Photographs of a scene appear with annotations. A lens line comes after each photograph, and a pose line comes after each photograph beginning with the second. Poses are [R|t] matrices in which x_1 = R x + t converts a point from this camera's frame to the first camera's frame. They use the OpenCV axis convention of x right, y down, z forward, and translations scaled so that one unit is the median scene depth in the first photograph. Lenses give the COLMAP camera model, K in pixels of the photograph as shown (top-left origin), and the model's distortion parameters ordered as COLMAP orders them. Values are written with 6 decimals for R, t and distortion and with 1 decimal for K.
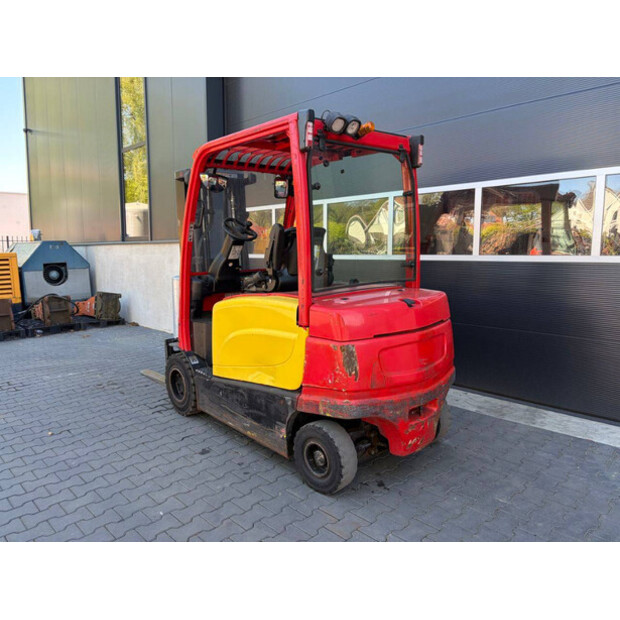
lens RADIAL K [[467.7, 0, 309.7], [0, 467.7, 308.9], [0, 0, 1]] dist [0.034045, -0.026864]
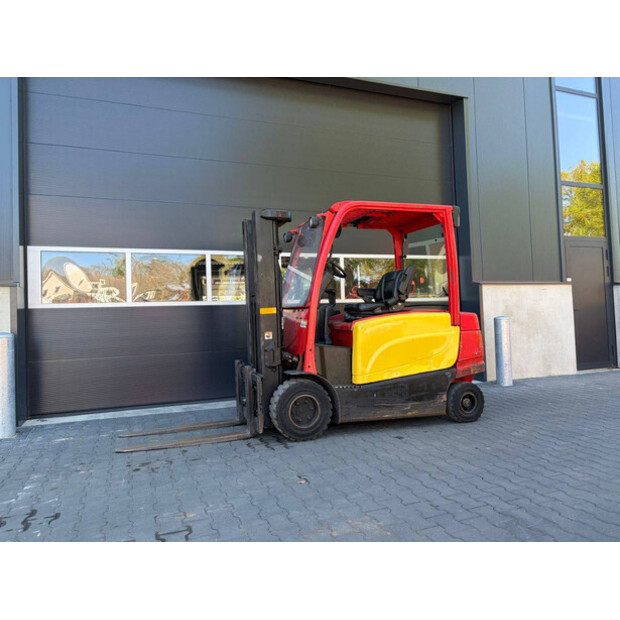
lens RADIAL K [[467.7, 0, 303.8], [0, 467.7, 303.4], [0, 0, 1]] dist [0.034045, -0.026864]
pose [[0.392260, 0.029437, 0.919383, -1.584569], [0.142891, 0.985405, -0.092516, 0.031272], [-0.908688, 0.167662, 0.382329, 0.731436]]
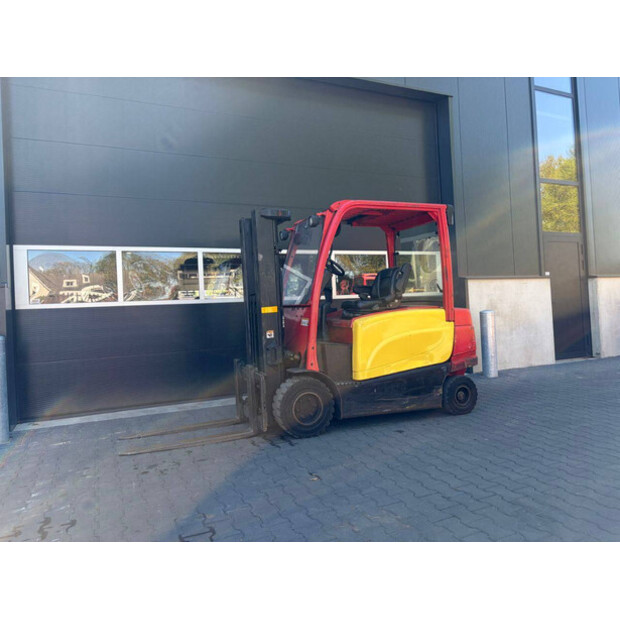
lens RADIAL K [[467.7, 0, 310.5], [0, 467.7, 304.2], [0, 0, 1]] dist [0.034045, -0.026864]
pose [[0.331344, 0.009648, 0.943461, -1.624471], [0.160237, 0.984846, -0.066346, 0.005359], [-0.929804, 0.173161, 0.324777, 0.791975]]
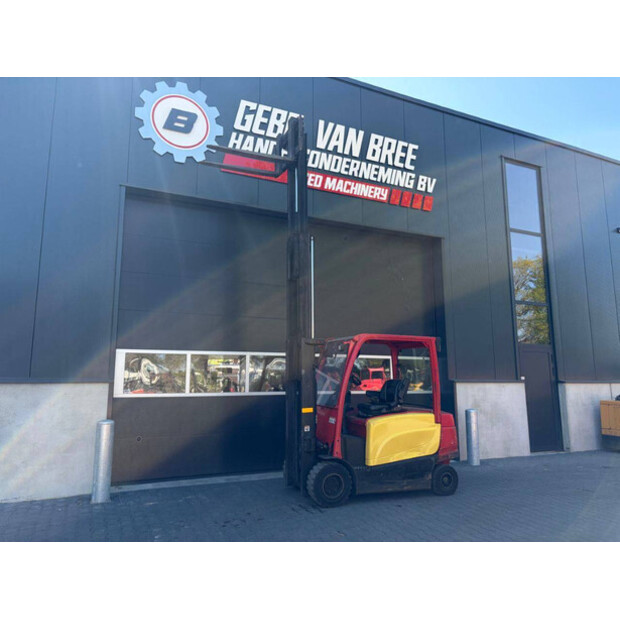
lens RADIAL K [[467.7, 0, 310.7], [0, 467.7, 312.6], [0, 0, 1]] dist [0.034045, -0.026864]
pose [[0.328930, 0.147219, 0.932809, -2.220314], [0.115360, 0.974112, -0.194416, -0.105484], [-0.937282, 0.171558, 0.303431, 0.688269]]
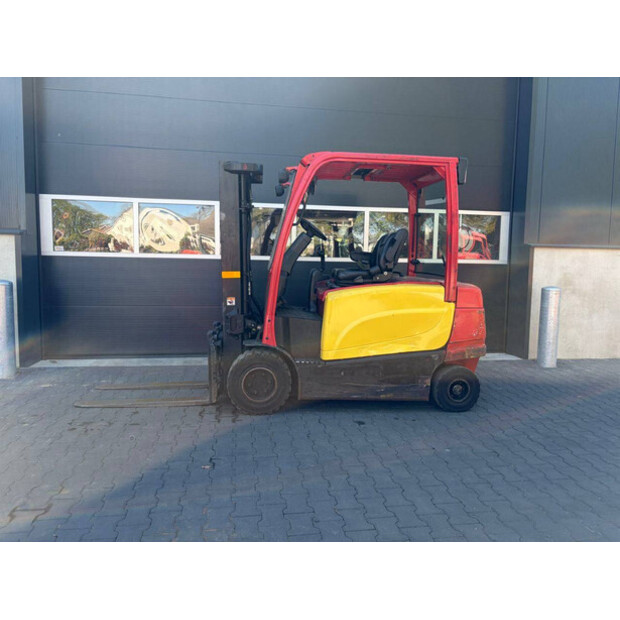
lens RADIAL K [[467.7, 0, 312.7], [0, 467.7, 307.3], [0, 0, 1]] dist [0.034045, -0.026864]
pose [[0.572124, -0.058264, 0.818095, -1.280258], [0.079991, 0.996682, 0.015042, -0.002447], [-0.816257, 0.056834, 0.574886, 0.446559]]
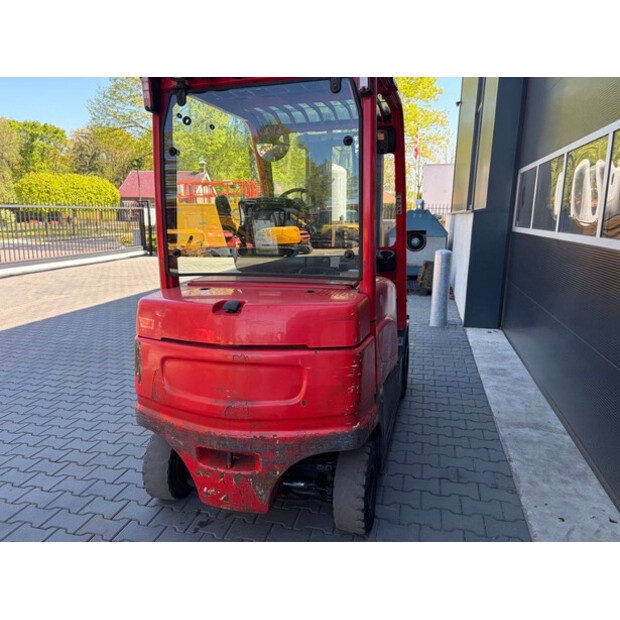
lens RADIAL K [[467.7, 0, 311.9], [0, 467.7, 312.7], [0, 0, 1]] dist [0.034045, -0.026864]
pose [[0.532792, 0.181311, -0.826595, 0.778304], [-0.116508, 0.983193, 0.140563, -0.106889], [0.838188, 0.021414, 0.544961, 0.648012]]
